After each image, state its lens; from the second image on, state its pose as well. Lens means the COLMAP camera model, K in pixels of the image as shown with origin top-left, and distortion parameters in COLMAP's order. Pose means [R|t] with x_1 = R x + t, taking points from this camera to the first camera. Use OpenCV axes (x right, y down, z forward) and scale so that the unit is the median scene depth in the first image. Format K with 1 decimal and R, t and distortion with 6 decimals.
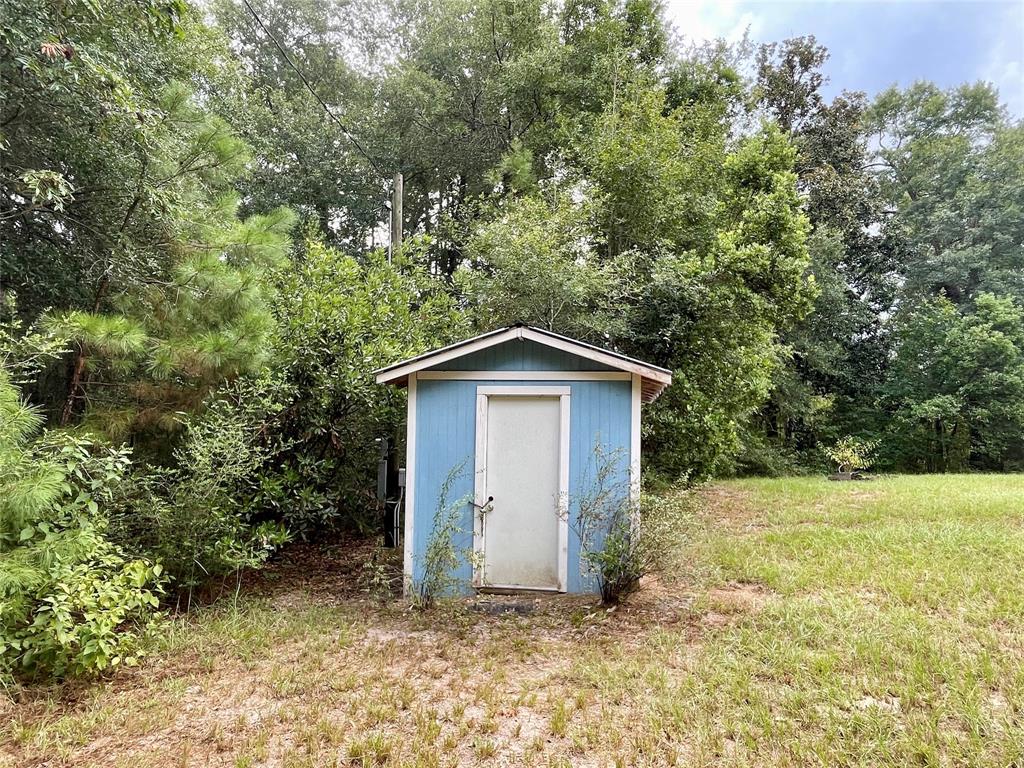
lens RADIAL K [[656.0, 0, 512.6], [0, 656.0, 383.8], [0, 0, 1]] dist [-0.010062, -0.000474]
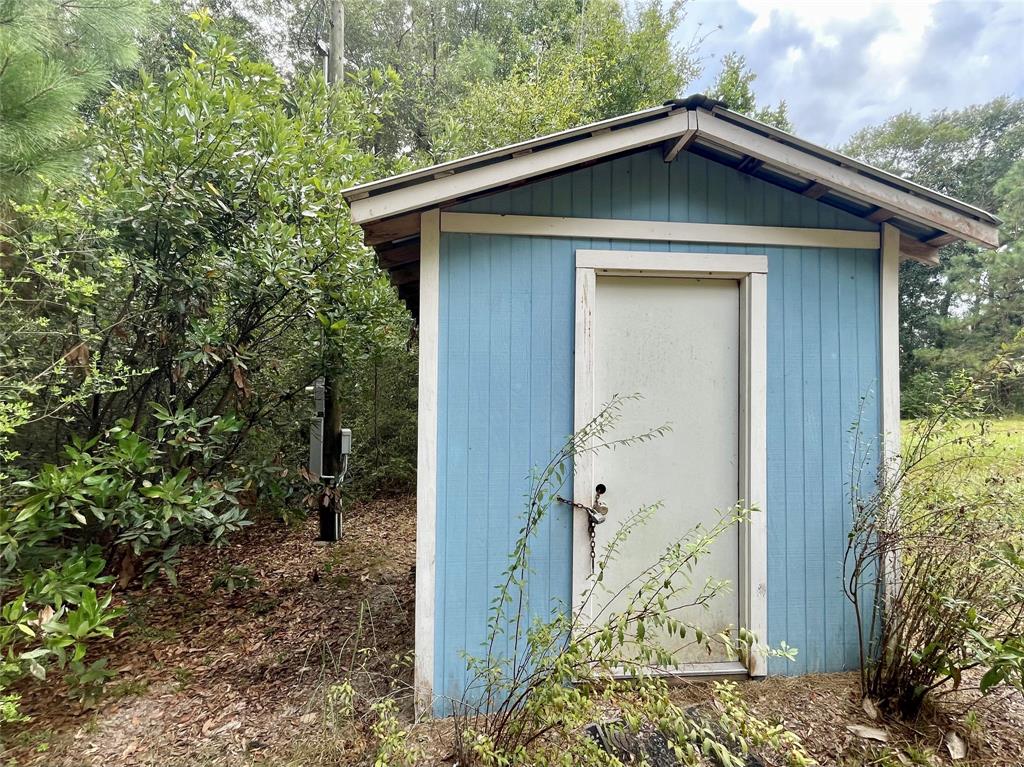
lens RADIAL K [[489.6, 0, 511.6], [0, 489.6, 385.6], [0, 0, 1]] dist [-0.008267, -0.000076]
pose [[0.971289, 0.001214, 0.237898, -0.180803], [-0.012951, 0.998774, 0.047778, 0.083494], [-0.237548, -0.049487, 0.970114, 0.671547]]
